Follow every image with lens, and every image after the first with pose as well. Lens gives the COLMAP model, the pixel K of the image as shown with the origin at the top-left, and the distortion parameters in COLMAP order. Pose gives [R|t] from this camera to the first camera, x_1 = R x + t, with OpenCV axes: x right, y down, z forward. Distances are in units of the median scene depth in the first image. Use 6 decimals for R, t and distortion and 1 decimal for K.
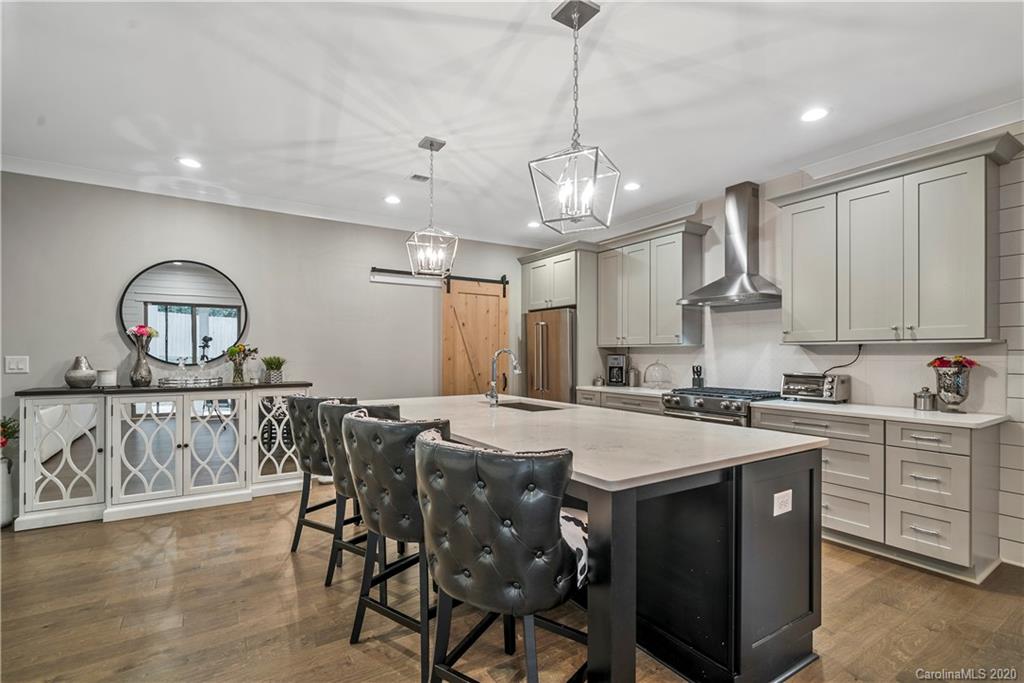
lens RADIAL K [[467.4, 0, 509.2], [0, 467.4, 353.3], [0, 0, 1]] dist [-0.002734, 0.001854]
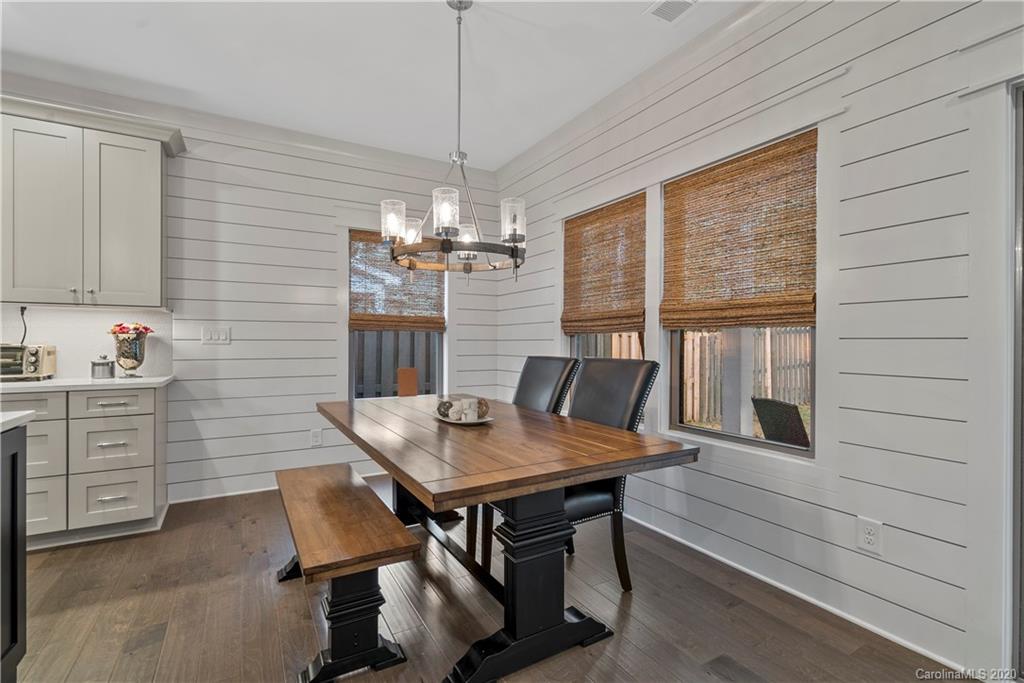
lens RADIAL K [[467.4, 0, 508.9], [0, 467.4, 339.9], [0, 0, 1]] dist [-0.002734, 0.001854]
pose [[0.052730, 0.001972, 0.998607, -0.031903], [-0.002340, 0.999996, -0.001851, 0.035274], [-0.998606, -0.002239, 0.052735, 0.088673]]
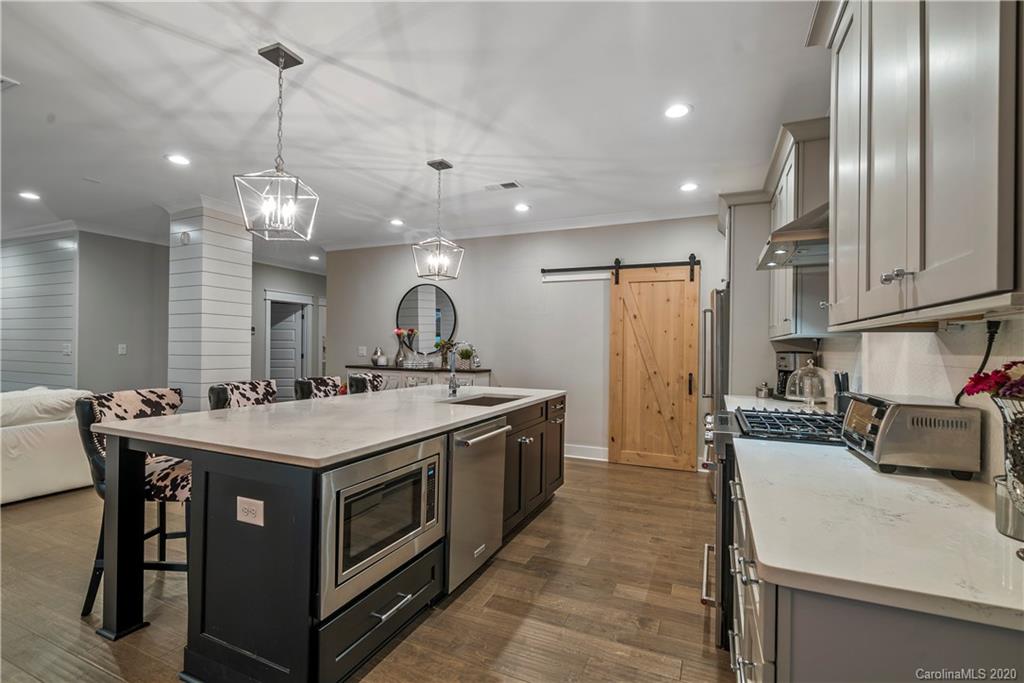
lens RADIAL K [[467.4, 0, 514.5], [0, 467.4, 345.8], [0, 0, 1]] dist [-0.002734, 0.001854]
pose [[0.558578, 0.003191, -0.829446, 0.817188], [-0.012228, 0.999916, -0.004388, 0.001951], [0.829362, 0.012593, 0.558569, 0.468141]]
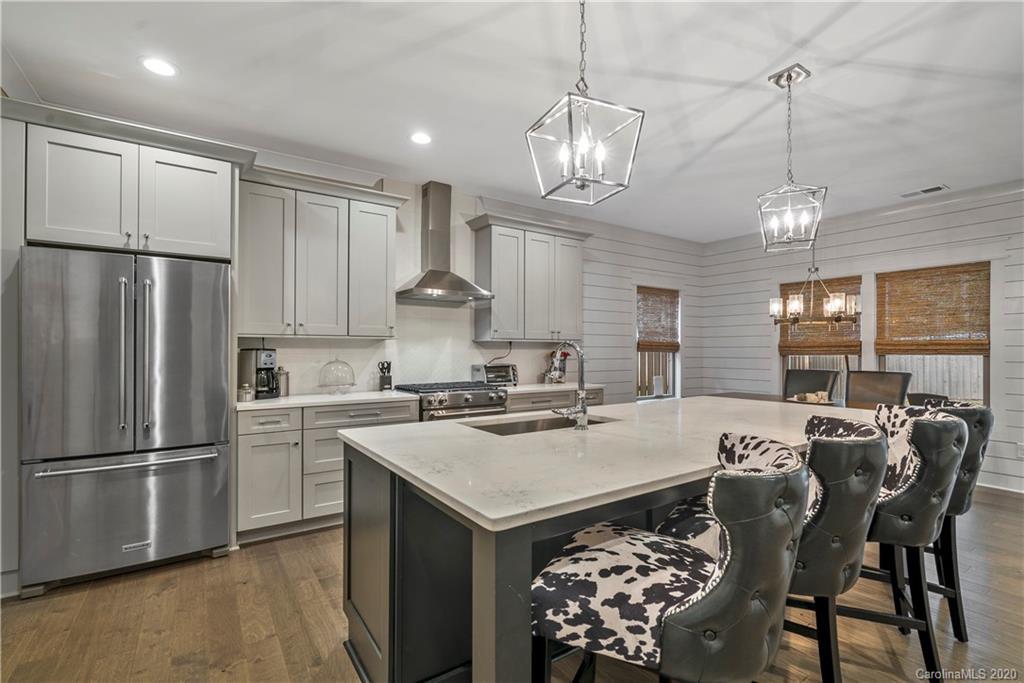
lens RADIAL K [[467.4, 0, 508.3], [0, 467.4, 346.6], [0, 0, 1]] dist [-0.002734, 0.001854]
pose [[-0.018079, 0.004230, 0.999828, -0.611852], [-0.002342, 0.999988, -0.004273, 0.001446], [-0.999834, -0.002419, -0.018069, 0.992051]]
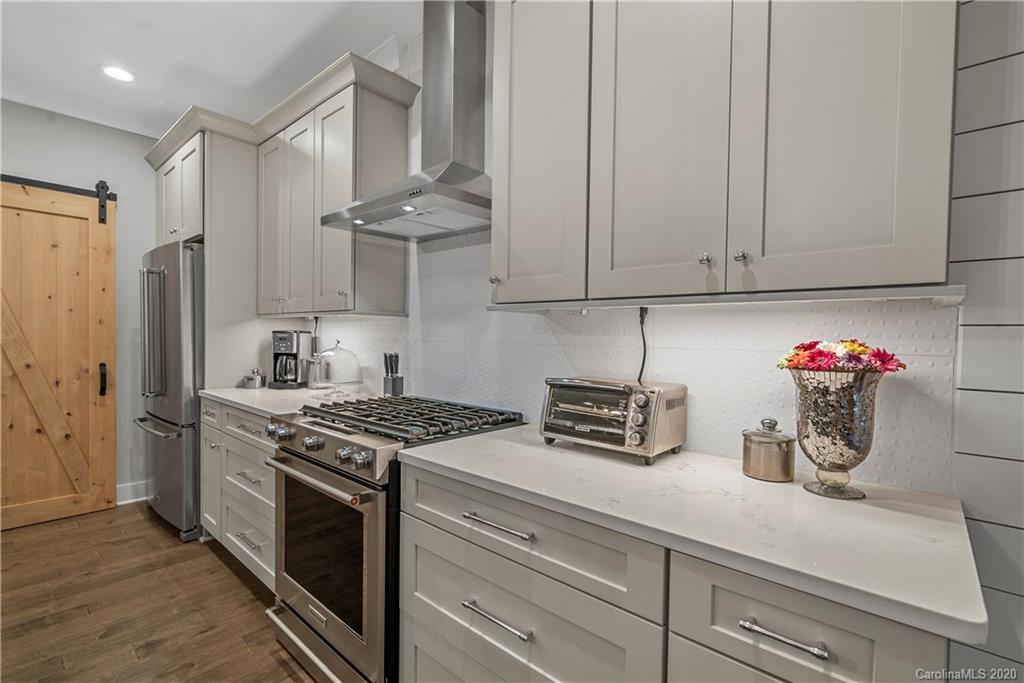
lens RADIAL K [[467.4, 0, 507.1], [0, 467.4, 346.0], [0, 0, 1]] dist [-0.002734, 0.001854]
pose [[0.964411, 0.008379, 0.264273, 0.491238], [-0.014689, 0.999652, 0.021908, 0.005735], [-0.263998, -0.025011, 0.964199, 0.582523]]
